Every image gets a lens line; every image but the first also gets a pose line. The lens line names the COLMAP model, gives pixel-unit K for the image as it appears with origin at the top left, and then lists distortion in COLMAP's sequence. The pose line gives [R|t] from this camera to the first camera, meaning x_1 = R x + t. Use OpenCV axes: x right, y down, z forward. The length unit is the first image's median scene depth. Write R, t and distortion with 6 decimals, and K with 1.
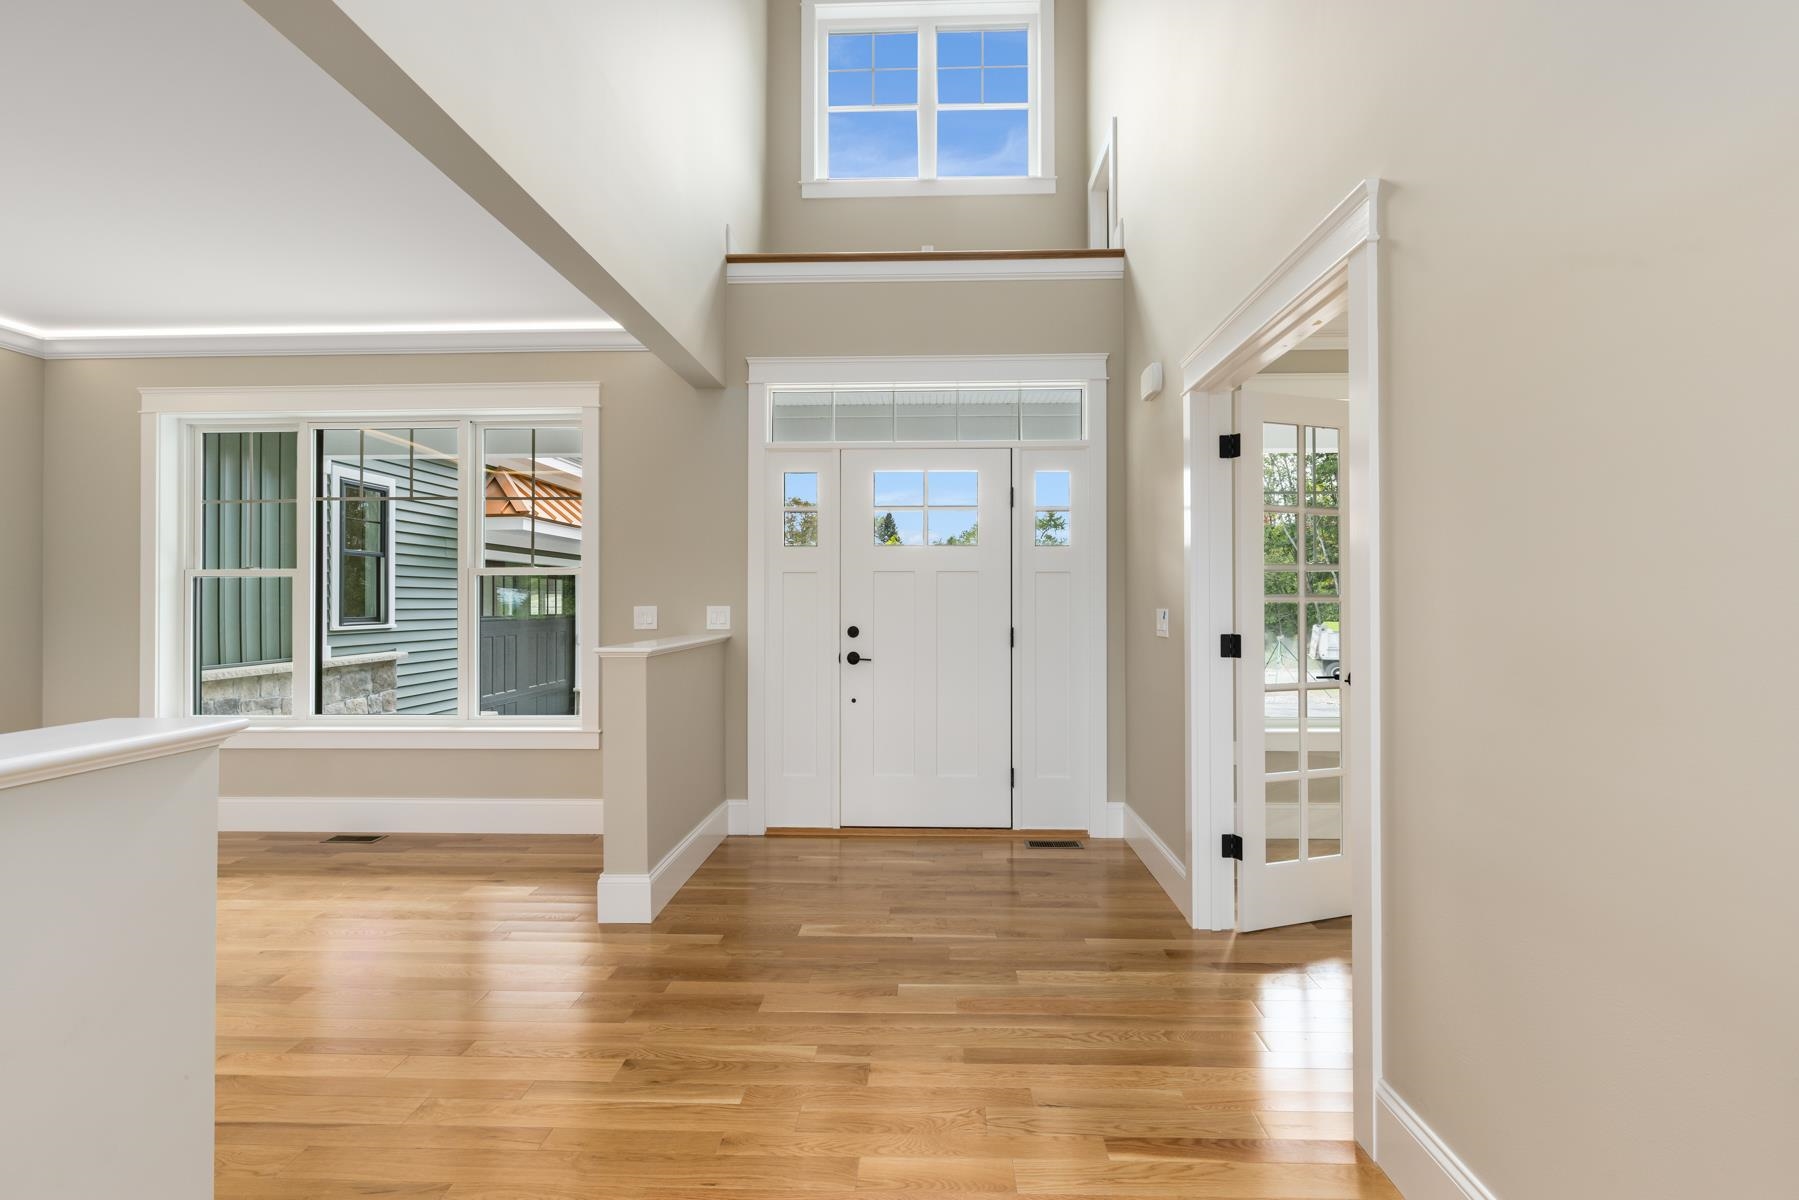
lens RADIAL K [[859.1, 0, 896.5], [0, 859.1, 573.0], [0, 0, 1]] dist [0.032188, 0.000047]
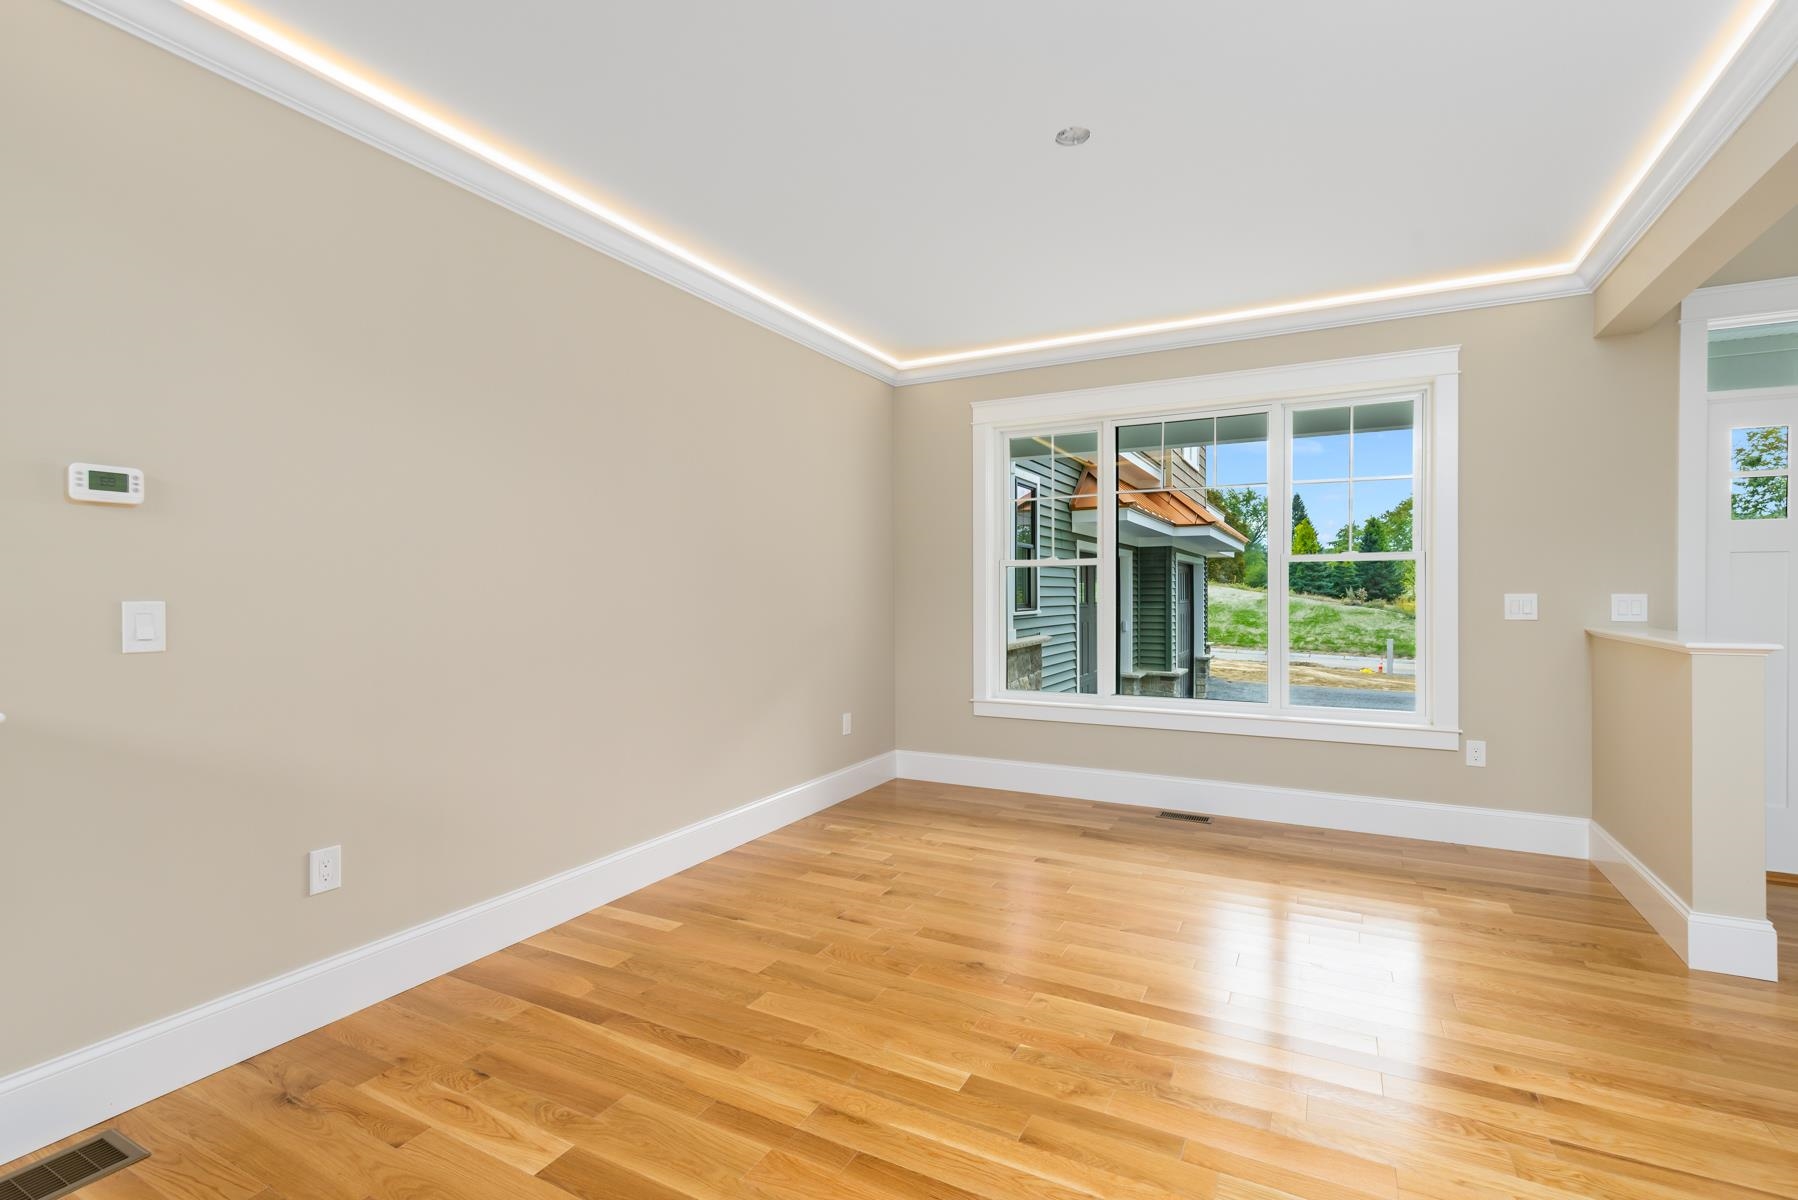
lens RADIAL K [[814.5, 0, 907.9], [0, 814.5, 595.7], [0, 0, 1]] dist [0.004005, 0.000132]
pose [[0.921634, -0.002024, -0.388054, -0.521515], [0.018239, 0.999107, 0.038108, -0.002266], [0.387630, -0.042199, 0.920849, -0.011874]]
